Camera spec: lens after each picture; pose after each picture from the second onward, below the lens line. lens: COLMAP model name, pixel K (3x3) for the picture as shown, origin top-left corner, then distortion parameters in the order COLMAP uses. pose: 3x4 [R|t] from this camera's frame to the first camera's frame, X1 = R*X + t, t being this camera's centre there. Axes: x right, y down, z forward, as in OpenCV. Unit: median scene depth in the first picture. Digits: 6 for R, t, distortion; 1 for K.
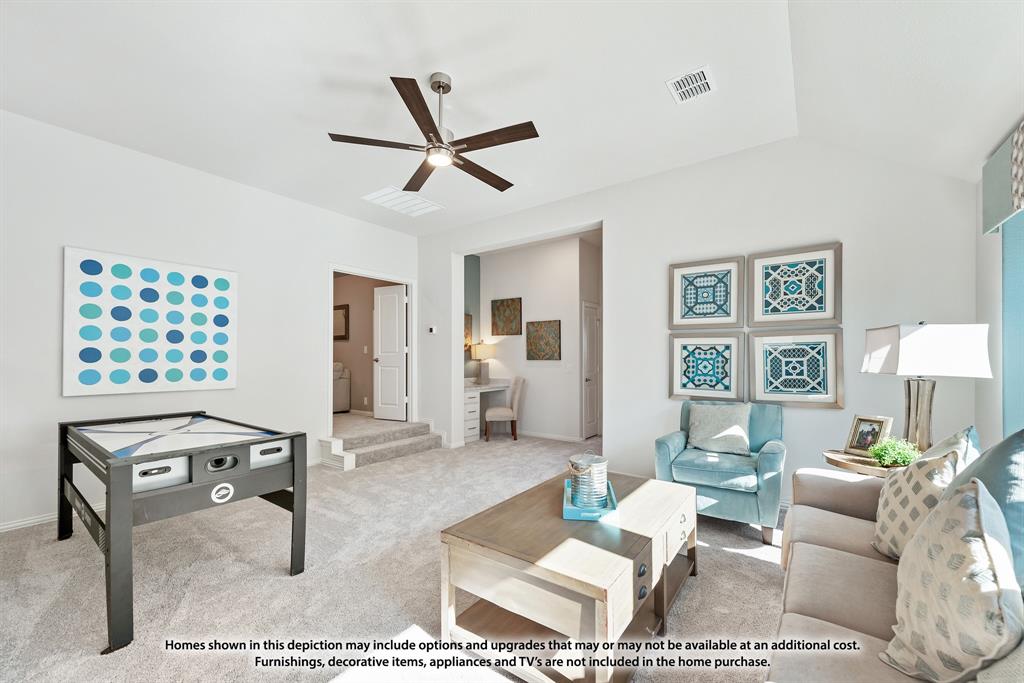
lens RADIAL K [[407.9, 0, 515.5], [0, 407.9, 352.7], [0, 0, 1]] dist [0.000943, 0.000066]
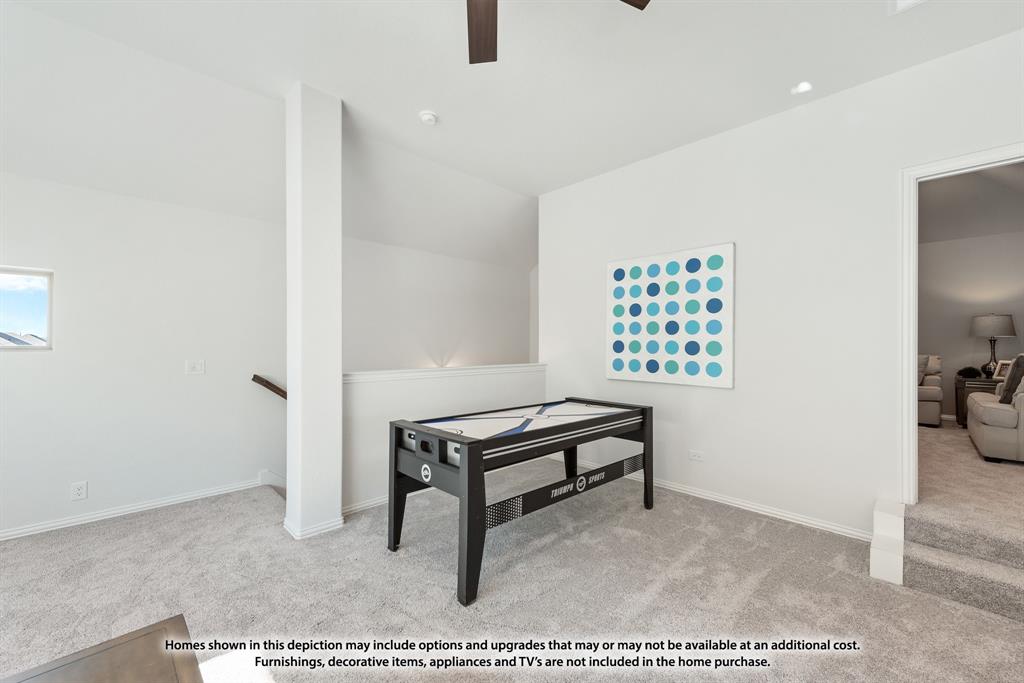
lens RADIAL K [[407.9, 0, 516.2], [0, 407.9, 341.0], [0, 0, 1]] dist [0.000943, 0.000066]
pose [[-0.160367, -0.011271, -0.986993, 0.190389], [0.008746, 0.999879, -0.012839, 0.001724], [0.987019, -0.010691, -0.160249, 0.802878]]
